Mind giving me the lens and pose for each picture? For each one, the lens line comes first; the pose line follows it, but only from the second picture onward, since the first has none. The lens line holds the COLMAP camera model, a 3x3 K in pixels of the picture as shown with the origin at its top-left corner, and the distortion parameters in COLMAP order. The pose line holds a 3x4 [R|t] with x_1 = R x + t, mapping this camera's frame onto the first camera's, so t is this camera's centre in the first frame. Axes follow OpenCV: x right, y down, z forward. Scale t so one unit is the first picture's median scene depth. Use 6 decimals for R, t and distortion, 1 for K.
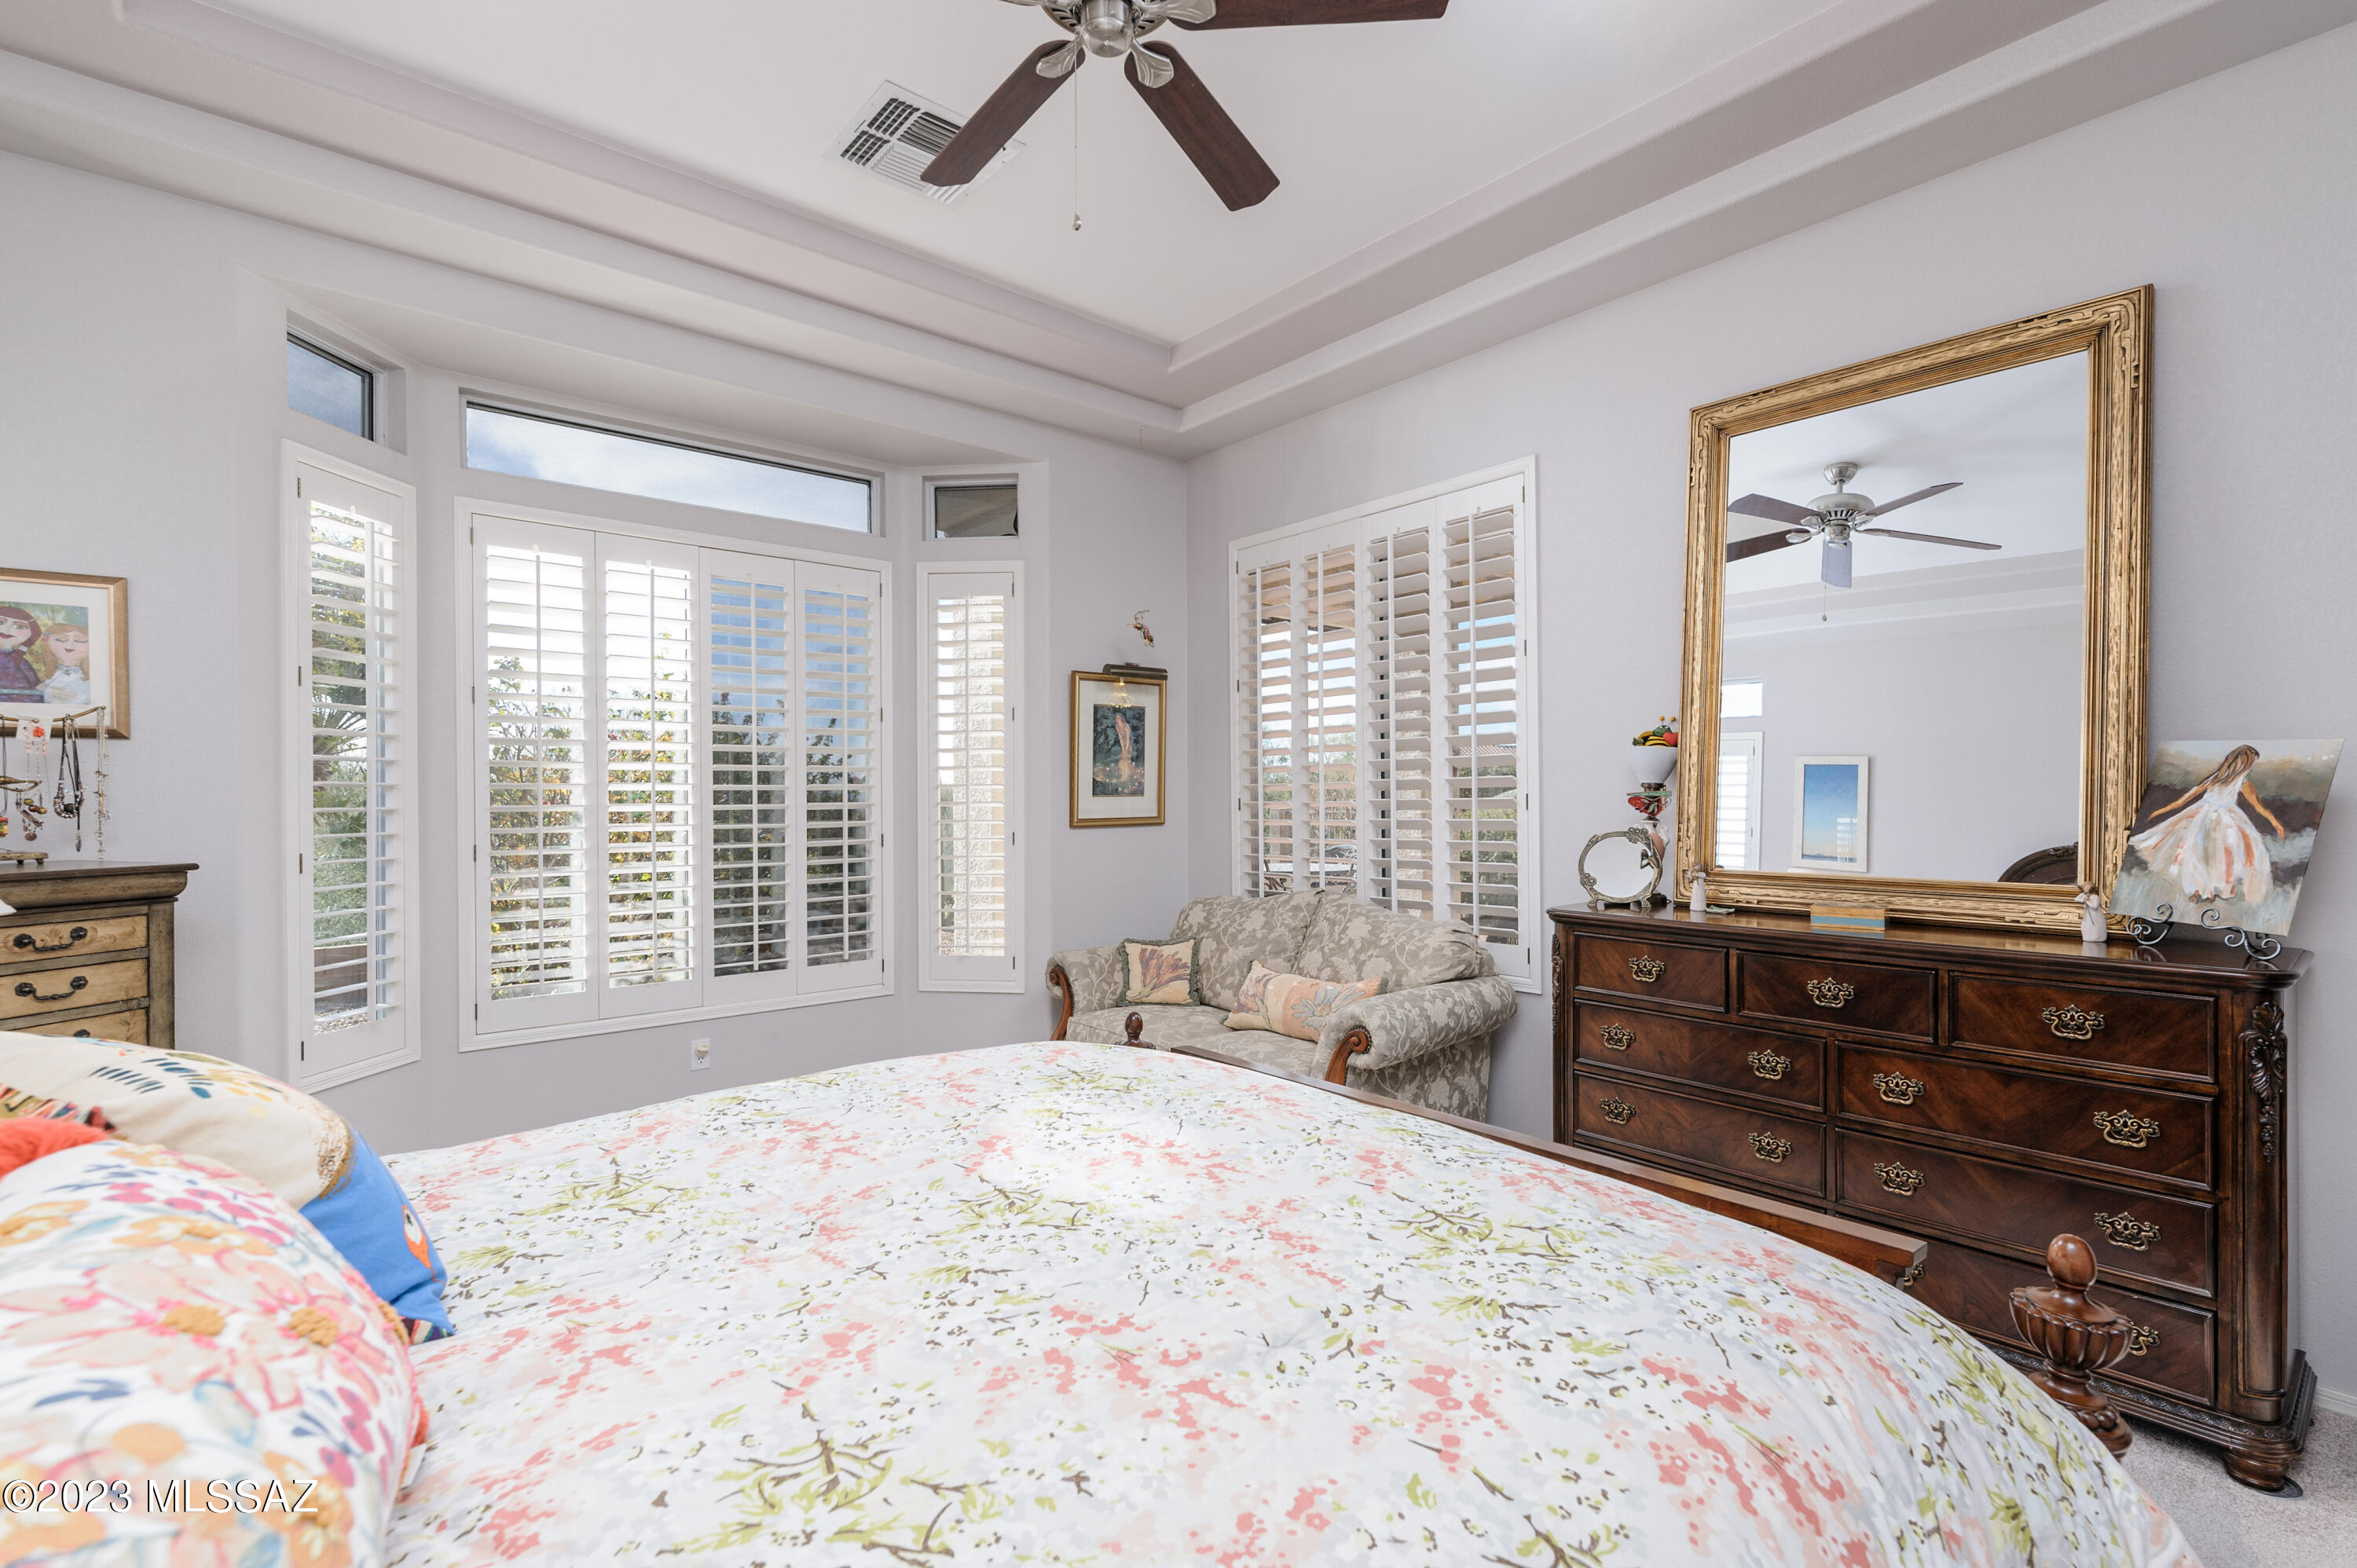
lens RADIAL K [[1053.4, 0, 1192.8], [0, 1053.4, 795.2], [0, 0, 1]] dist [-0.001914, -0.000465]
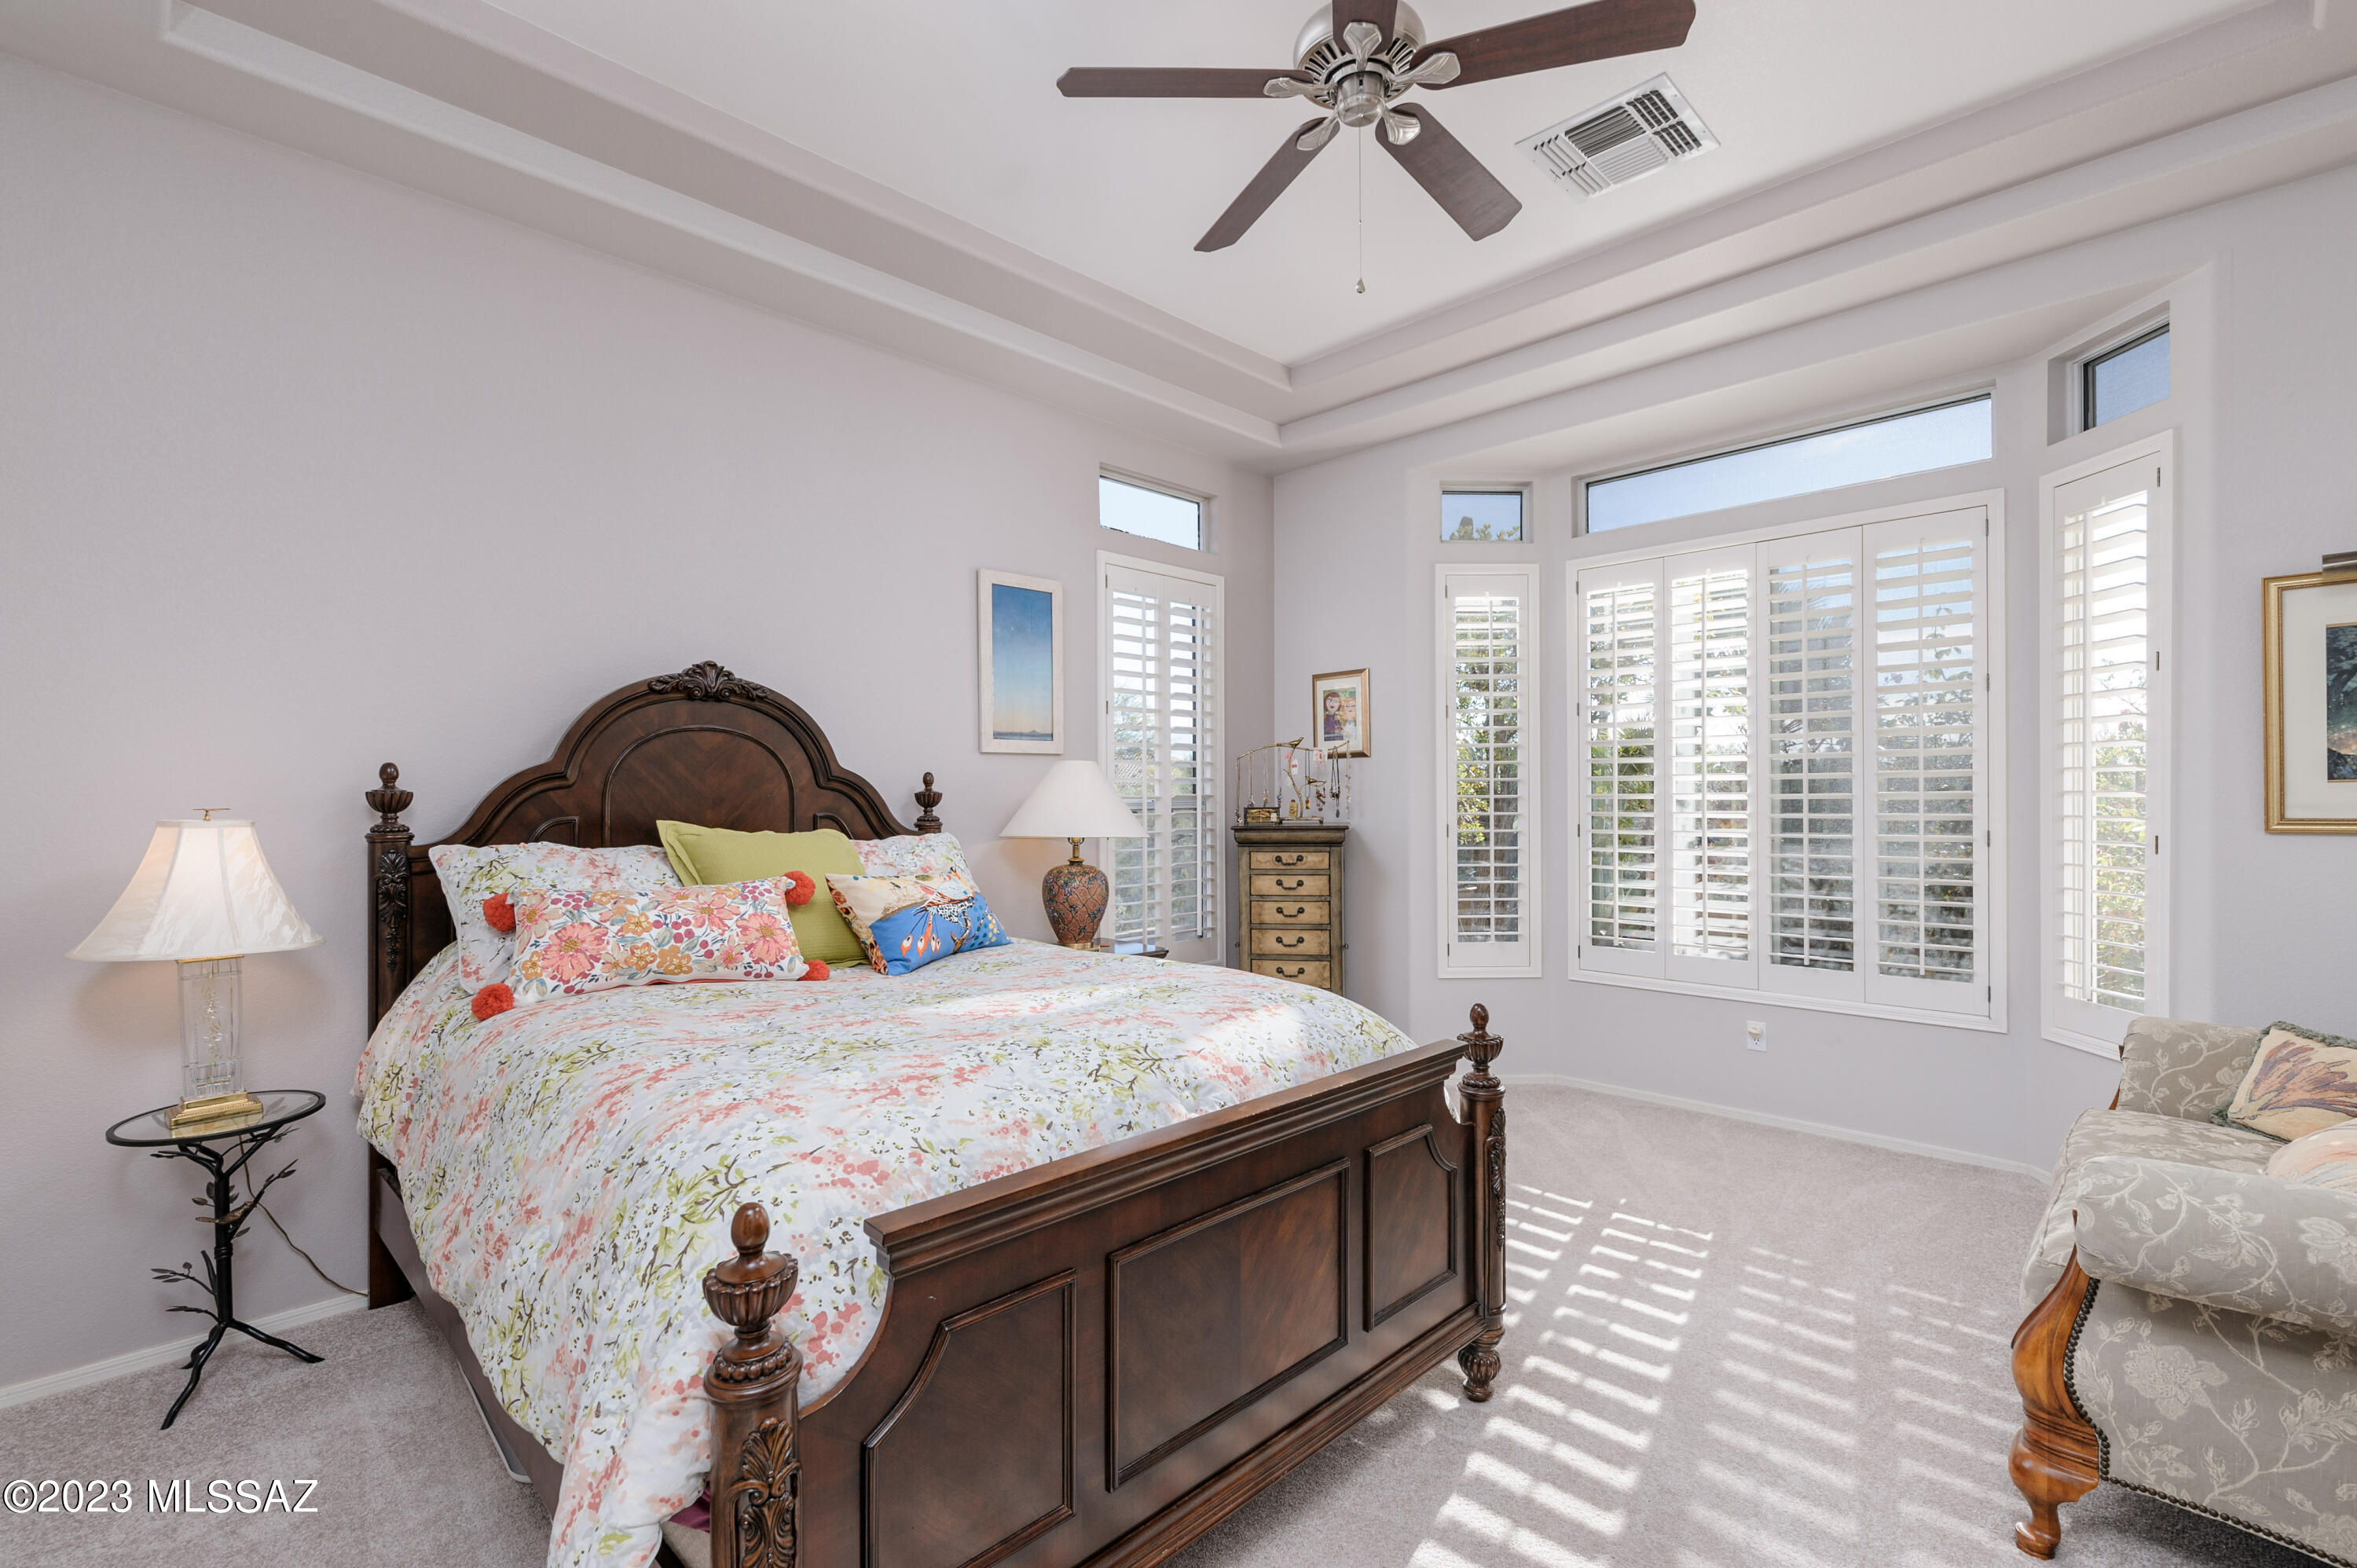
lens RADIAL K [[1053.4, 0, 1192.8], [0, 1053.4, 795.2], [0, 0, 1]] dist [-0.001914, -0.000465]
pose [[0.084861, -0.000581, -0.996393, 0.559792], [0.005743, 0.999984, -0.000094, 0.007882], [0.996376, -0.005715, 0.084863, 0.396890]]
